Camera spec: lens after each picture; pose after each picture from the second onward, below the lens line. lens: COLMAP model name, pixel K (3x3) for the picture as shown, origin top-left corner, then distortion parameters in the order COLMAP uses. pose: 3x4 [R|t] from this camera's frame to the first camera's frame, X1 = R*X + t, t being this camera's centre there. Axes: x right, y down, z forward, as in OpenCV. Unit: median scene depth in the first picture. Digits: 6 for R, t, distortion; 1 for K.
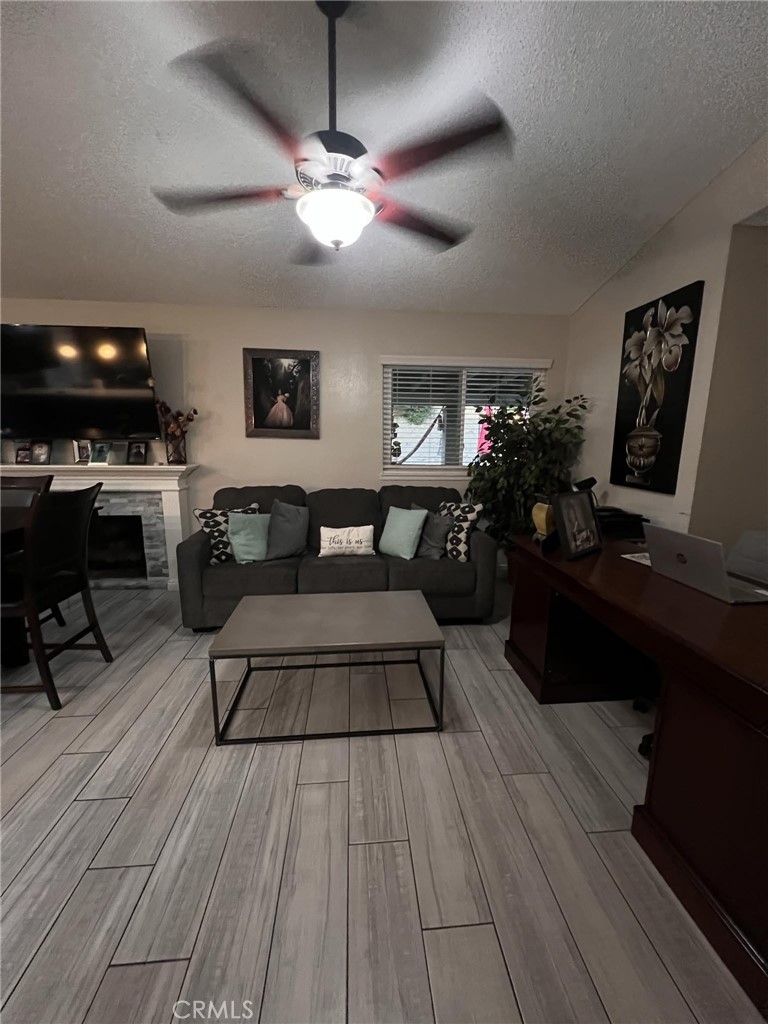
lens RADIAL K [[408.3, 0, 383.4], [0, 408.3, 513.9], [0, 0, 1]] dist [-0.001919, -0.000101]
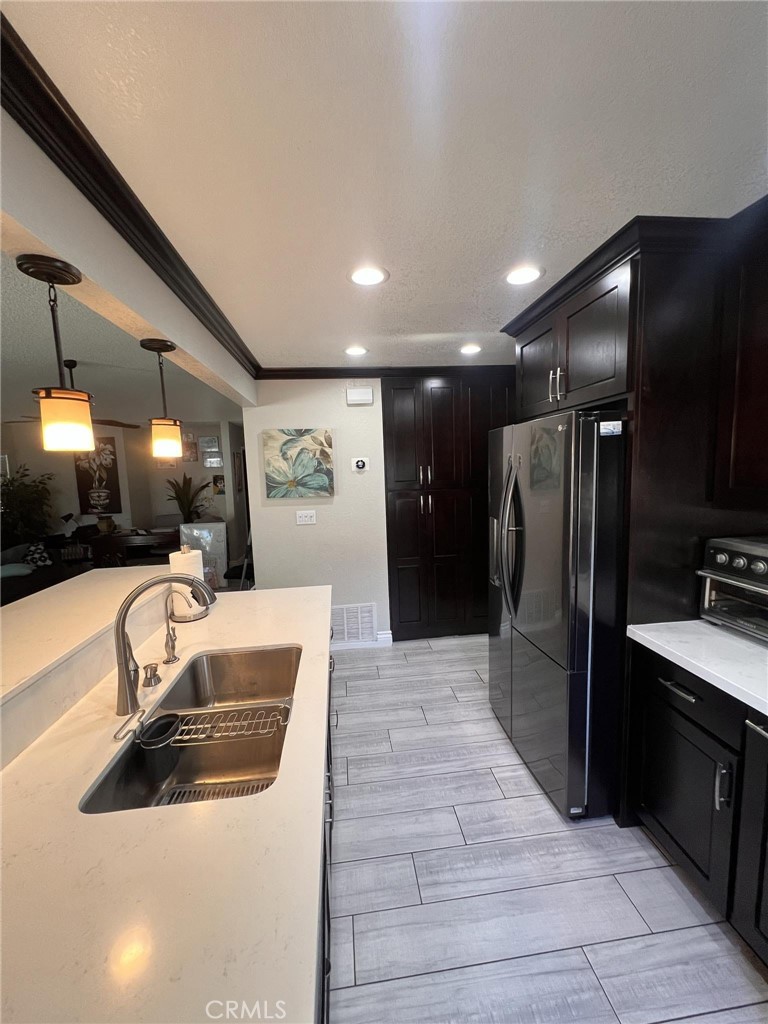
lens RADIAL K [[408.3, 0, 383.4], [0, 408.3, 513.9], [0, 0, 1]] dist [-0.001919, -0.000101]
pose [[-0.020505, -0.123296, 0.992158, -1.833580], [0.211398, 0.969395, 0.124836, -0.013269], [-0.977185, 0.212300, 0.006187, -0.631582]]
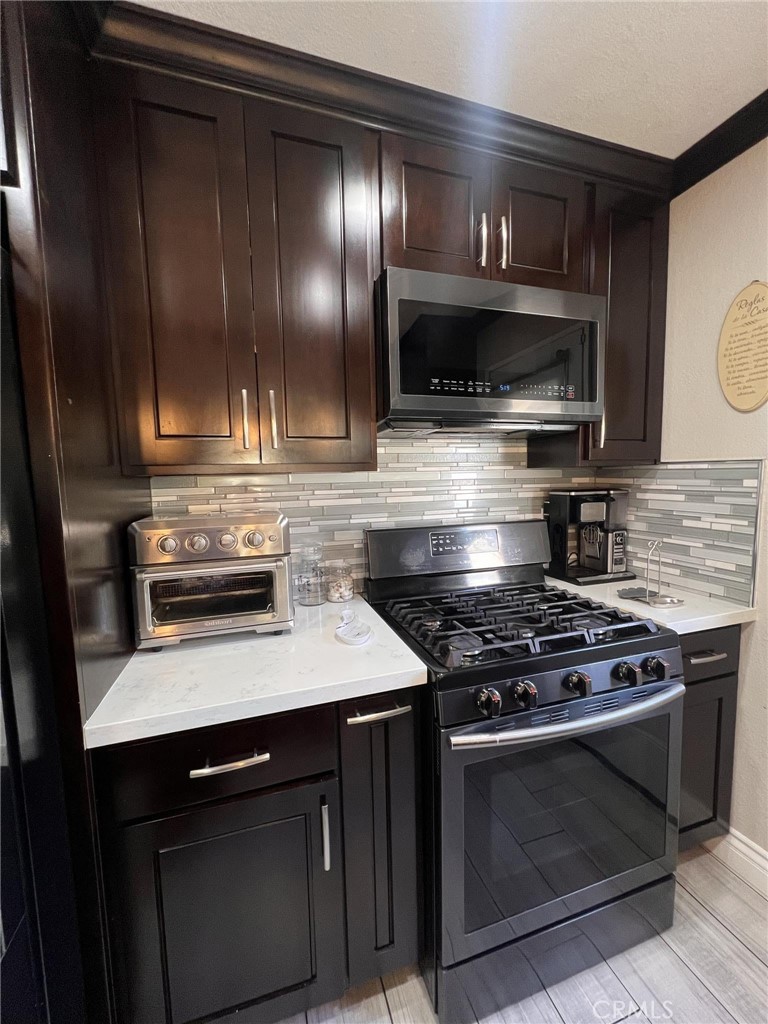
lens RADIAL K [[408.3, 0, 383.4], [0, 408.3, 513.9], [0, 0, 1]] dist [-0.001919, -0.000101]
pose [[-0.974781, 0.032766, -0.220746, -1.379366], [-0.026351, 0.965342, 0.259654, 0.090853], [0.221603, 0.258923, -0.940134, -0.686279]]
